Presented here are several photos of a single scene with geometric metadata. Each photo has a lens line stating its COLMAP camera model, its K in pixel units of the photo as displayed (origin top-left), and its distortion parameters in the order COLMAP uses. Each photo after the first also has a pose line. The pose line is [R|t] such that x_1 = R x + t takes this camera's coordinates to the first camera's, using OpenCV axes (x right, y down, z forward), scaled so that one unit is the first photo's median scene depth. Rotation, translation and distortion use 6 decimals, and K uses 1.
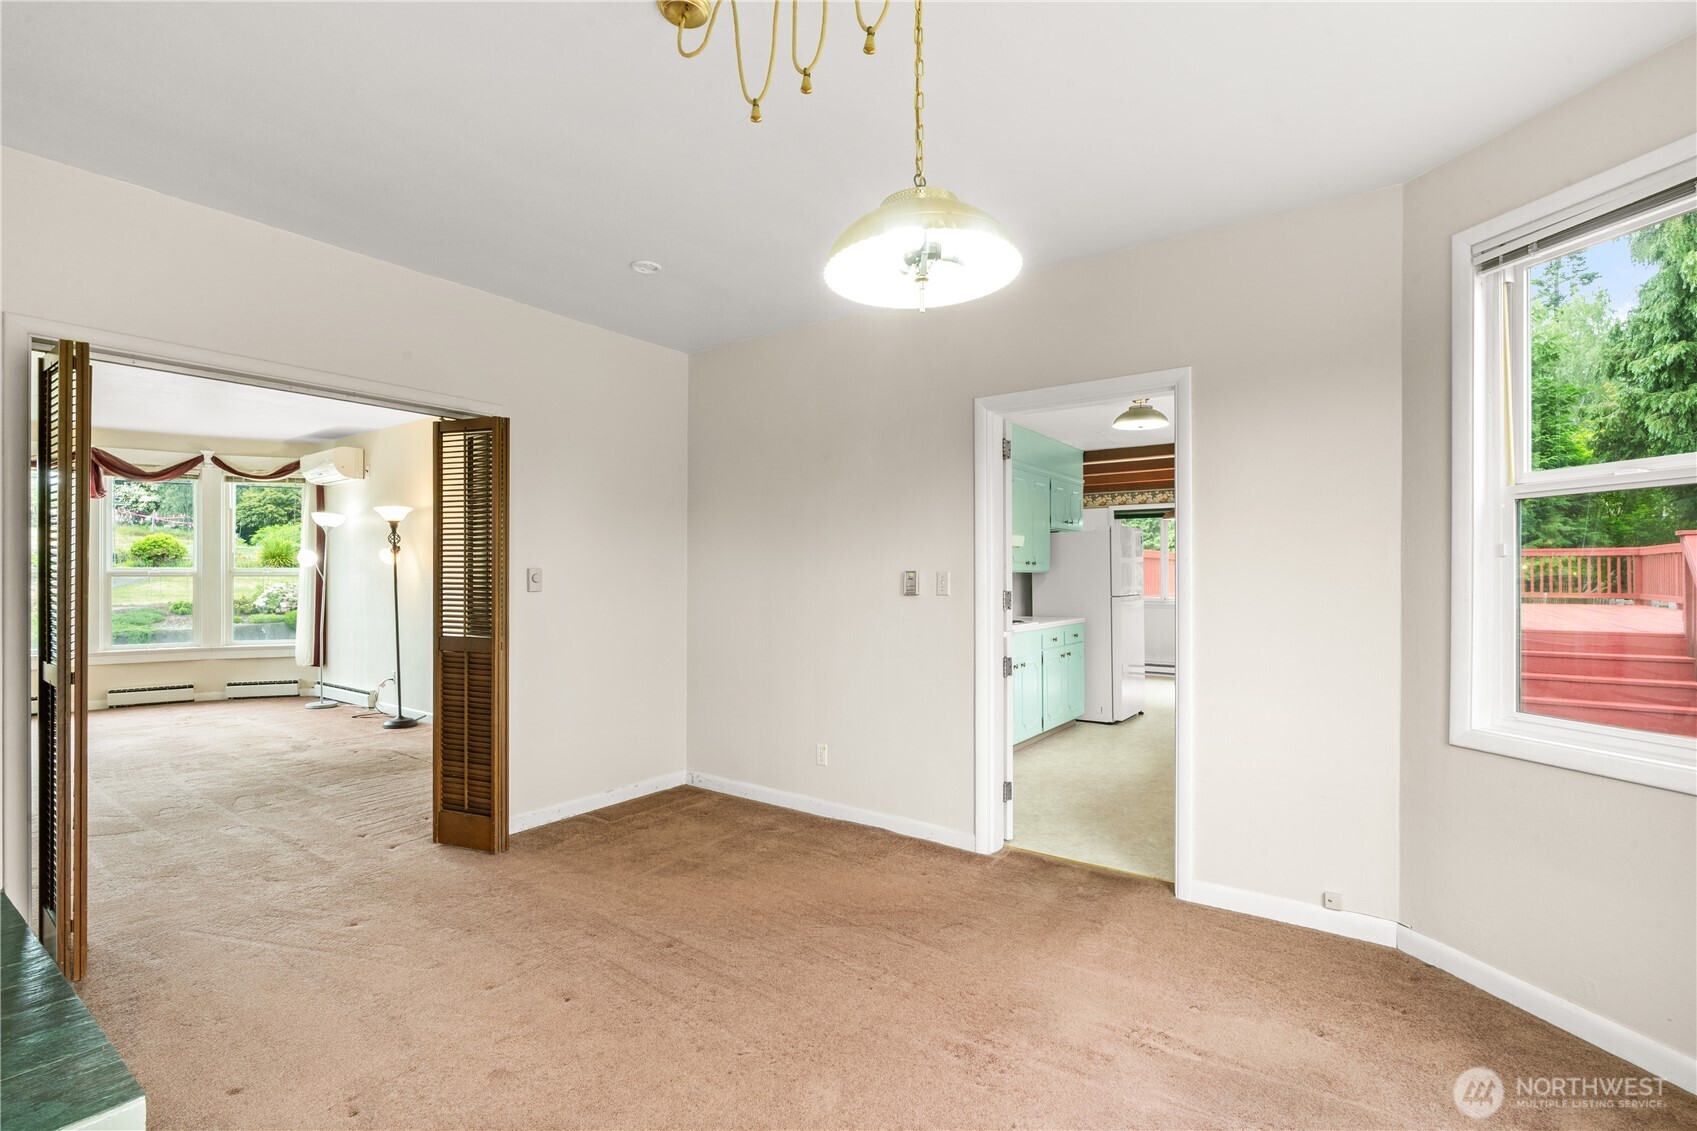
lens RADIAL K [[773.2, 0, 845.3], [0, 773.2, 571.9], [0, 0, 1]] dist [-0.007074, 0.002623]
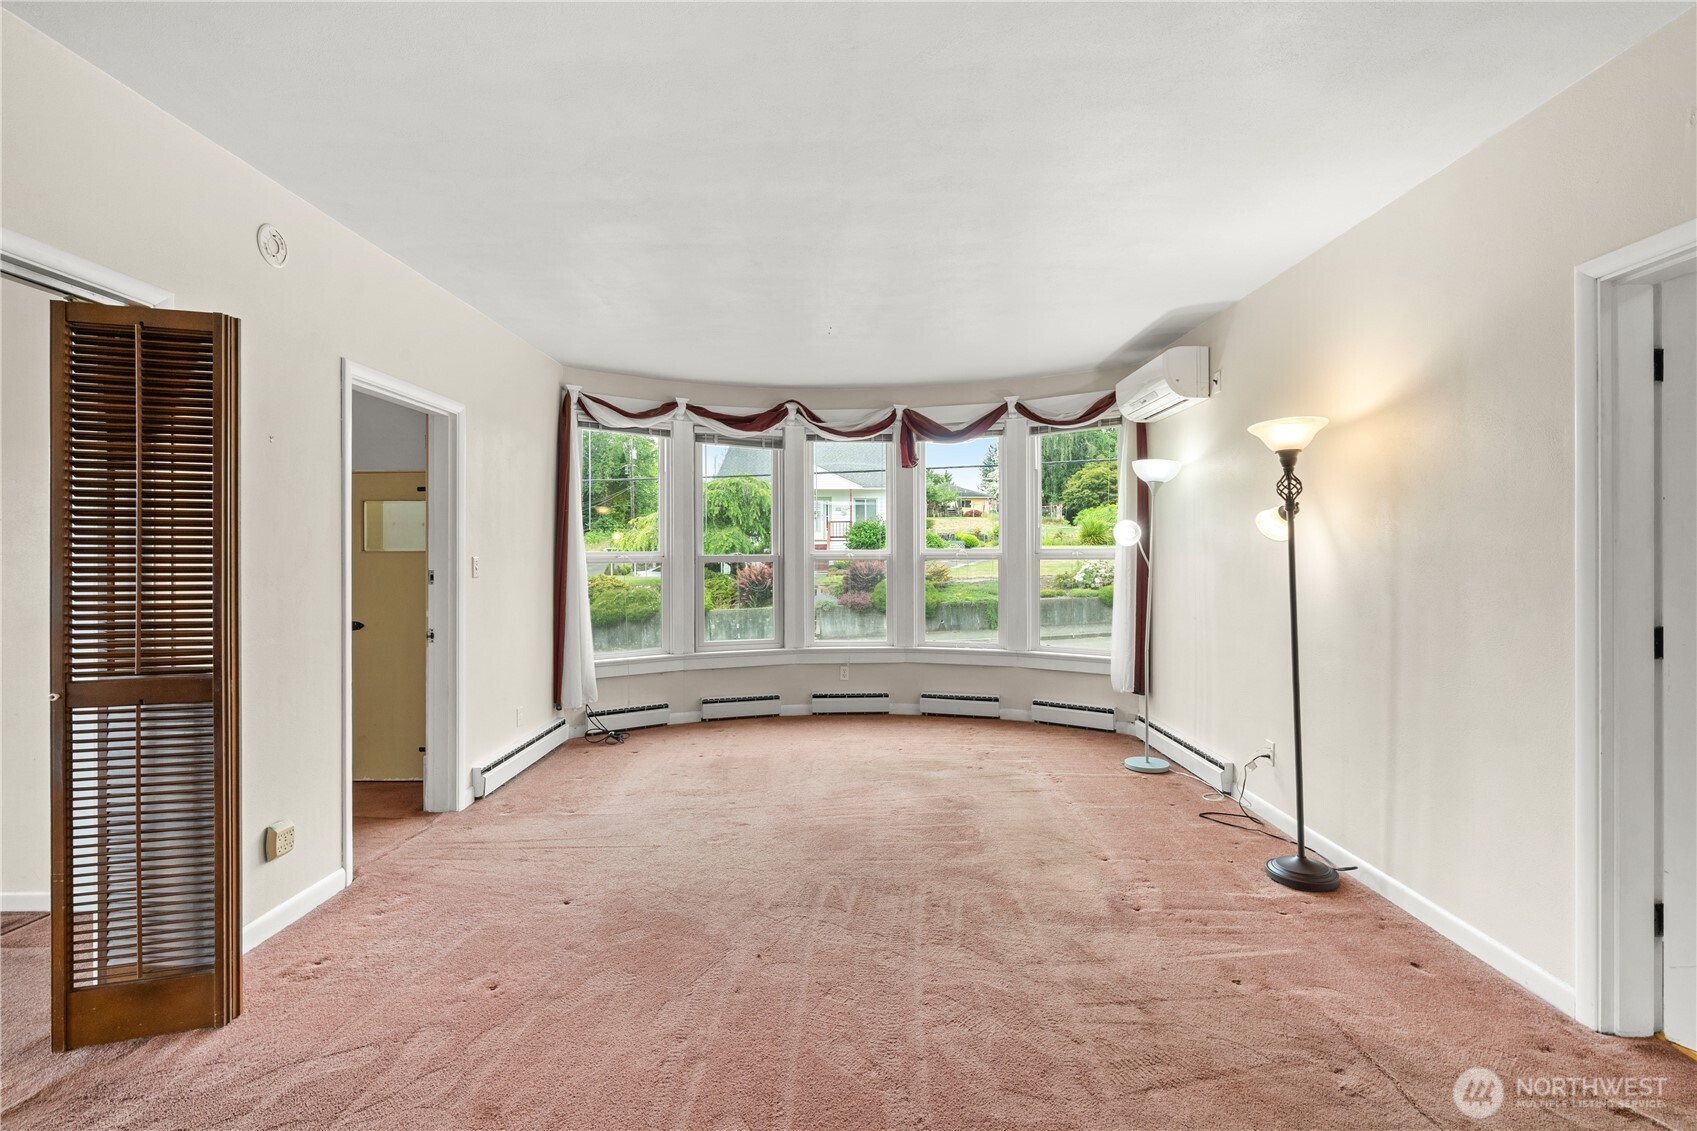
lens RADIAL K [[773.2, 0, 853.1], [0, 773.2, 558.3], [0, 0, 1]] dist [-0.007074, 0.002623]
pose [[0.593111, 0.004078, -0.805110, -0.291711], [0.007416, 0.999917, 0.010528, -0.004185], [0.805087, -0.012214, 0.593031, 0.402940]]
